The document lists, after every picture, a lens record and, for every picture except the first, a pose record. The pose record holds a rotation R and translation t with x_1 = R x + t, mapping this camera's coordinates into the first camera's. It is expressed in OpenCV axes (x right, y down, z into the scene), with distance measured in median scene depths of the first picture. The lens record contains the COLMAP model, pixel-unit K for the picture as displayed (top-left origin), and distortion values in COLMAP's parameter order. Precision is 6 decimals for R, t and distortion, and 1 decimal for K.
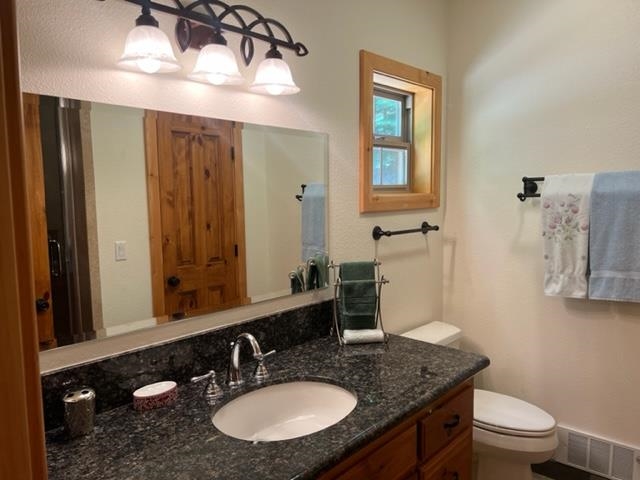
lens RADIAL K [[480.7, 0, 318.4], [0, 480.7, 239.6], [0, 0, 1]] dist [0.071934, -0.083549]
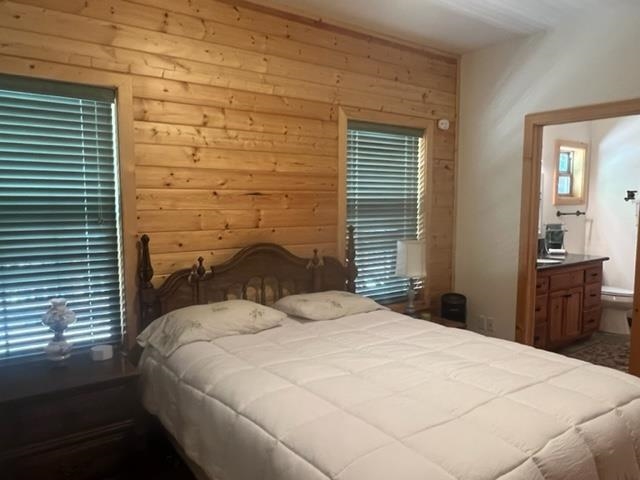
lens RADIAL K [[477.6, 0, 320.0], [0, 477.6, 240.0], [0, 0, 1]] dist [0.000746, 0.001092]
pose [[0.978102, 0.027905, -0.206248, -0.525046], [-0.028961, 0.999578, -0.002102, 0.150987], [0.206103, 0.008029, 0.978497, -1.502905]]
